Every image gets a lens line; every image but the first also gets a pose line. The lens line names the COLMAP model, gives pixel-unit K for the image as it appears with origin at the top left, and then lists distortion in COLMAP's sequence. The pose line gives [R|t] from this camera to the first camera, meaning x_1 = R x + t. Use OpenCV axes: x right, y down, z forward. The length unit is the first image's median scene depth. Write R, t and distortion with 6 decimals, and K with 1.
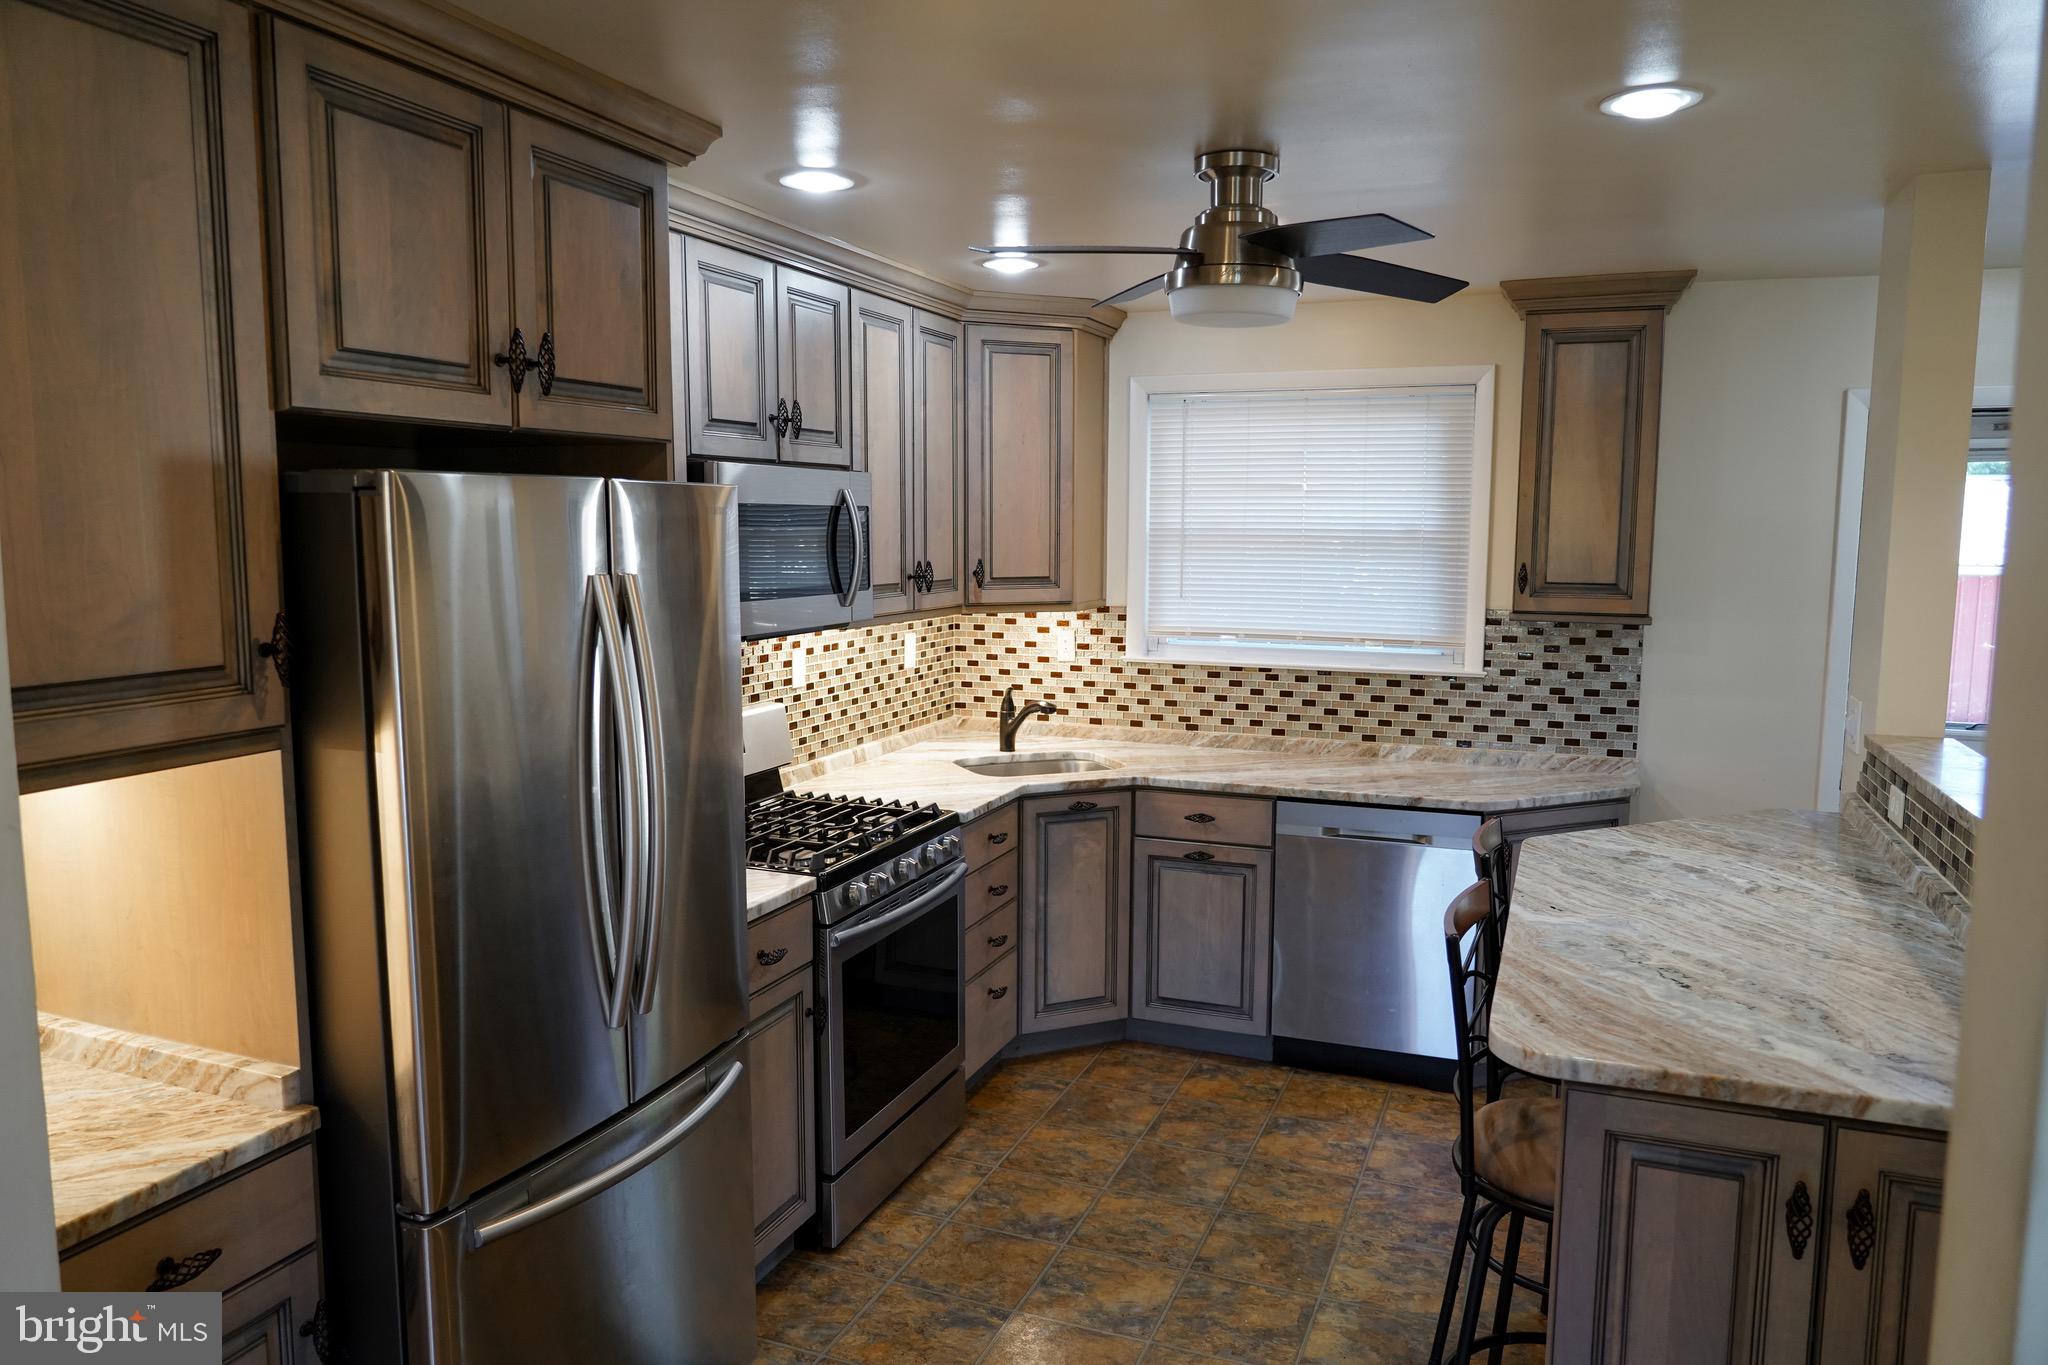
lens RADIAL K [[1396.1, 0, 1024.0], [0, 1396.1, 682.5], [0, 0, 1]] dist [-0.009384, 0.001582]
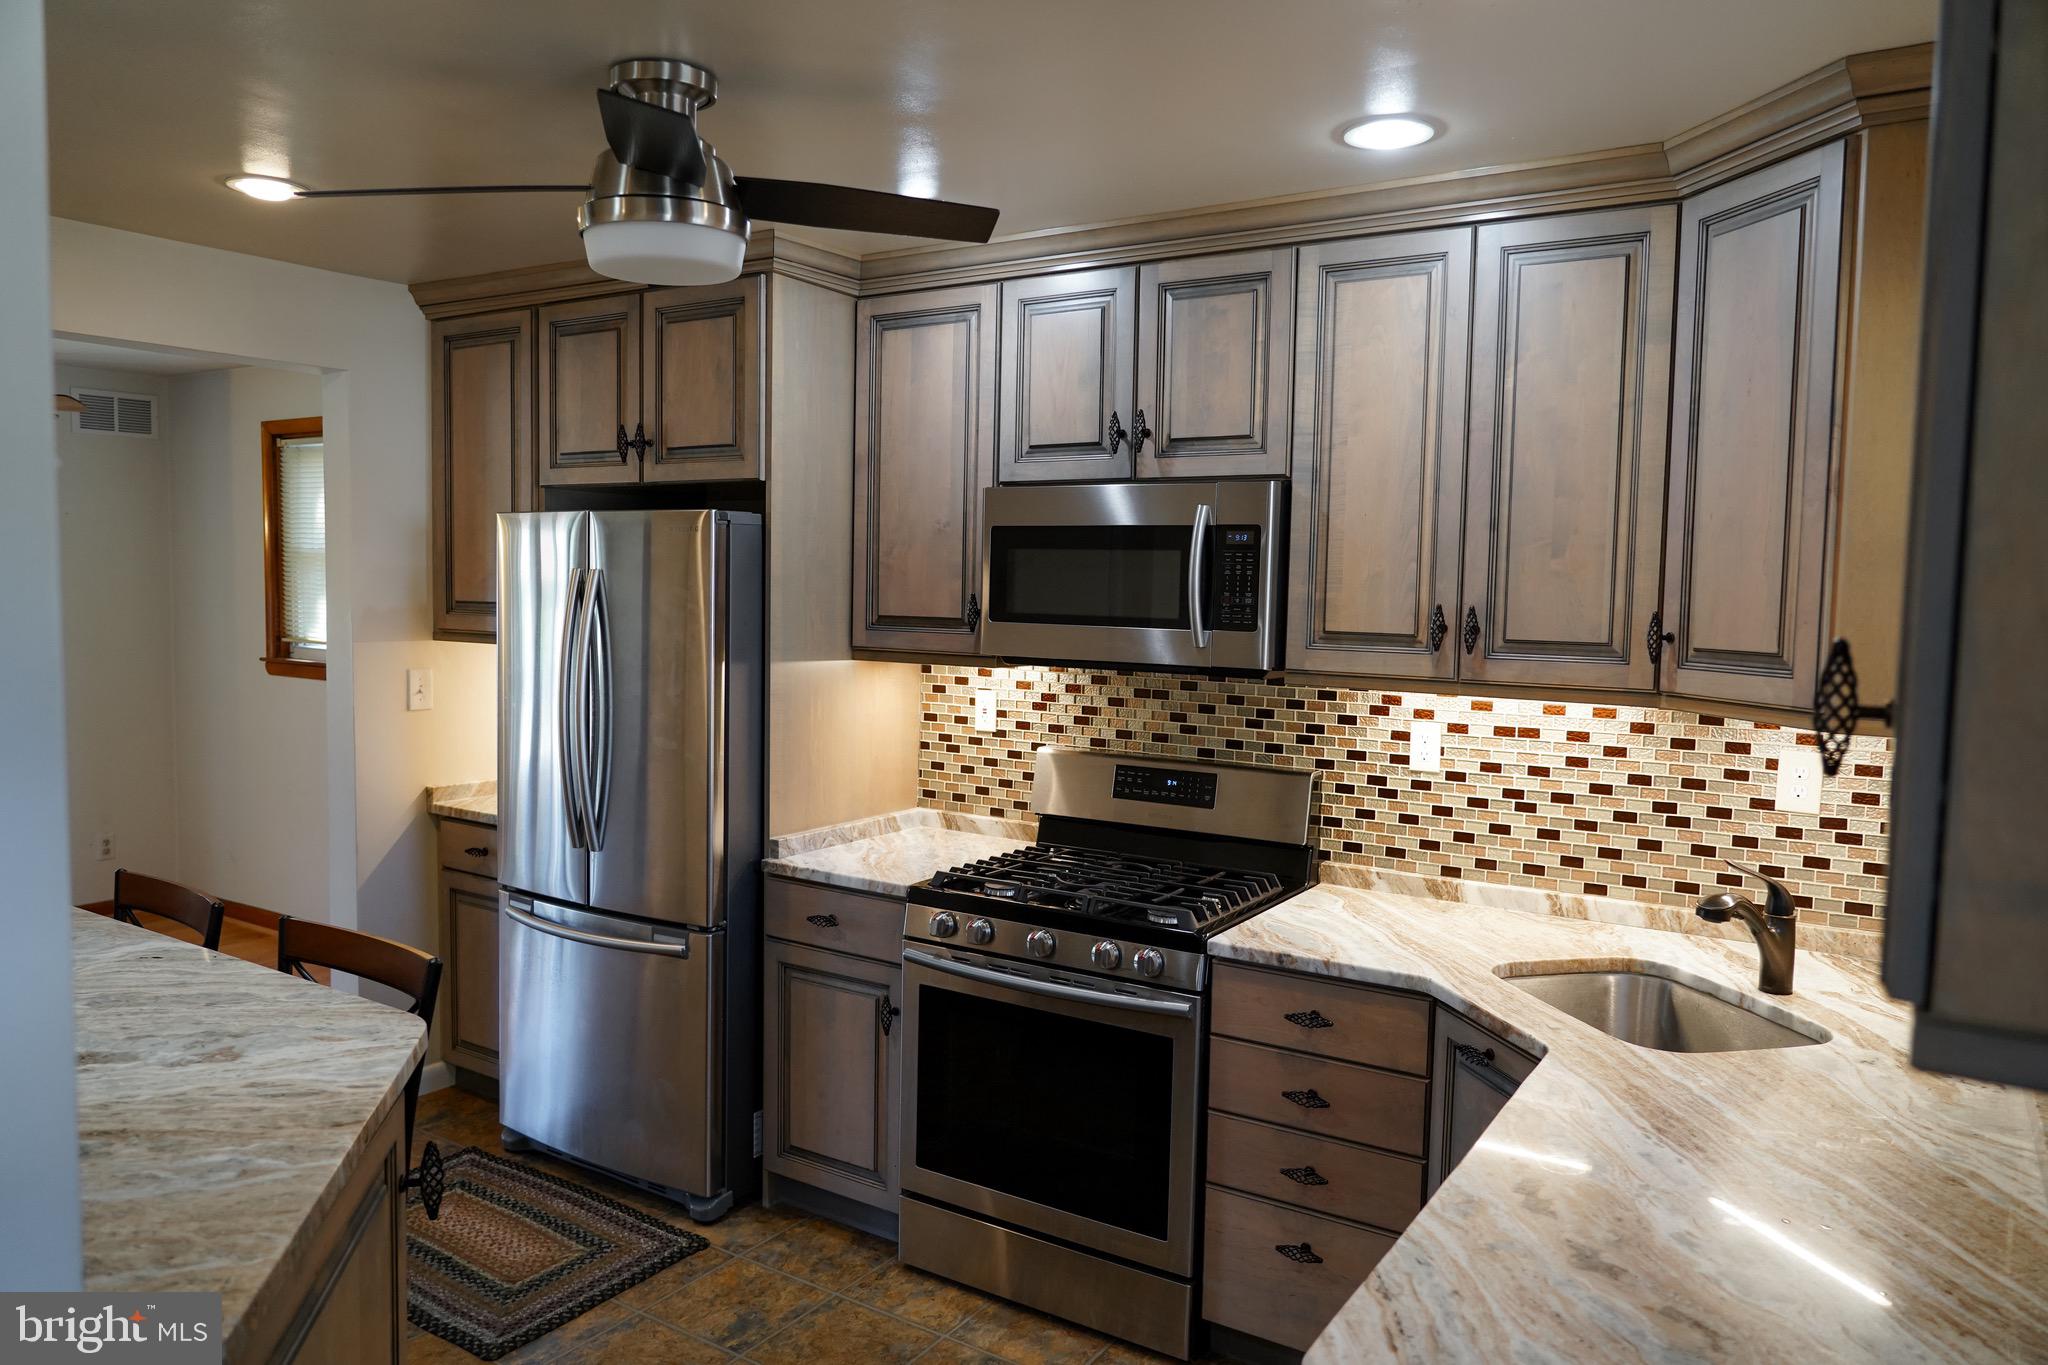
lens RADIAL K [[1396.1, 0, 1024.0], [0, 1396.1, 682.5], [0, 0, 1]] dist [-0.009384, 0.001582]
pose [[-0.184063, 0.073840, -0.980137, 0.630461], [-0.130521, 0.986507, 0.098831, -0.092786], [0.974210, 0.146119, -0.171942, 0.943850]]
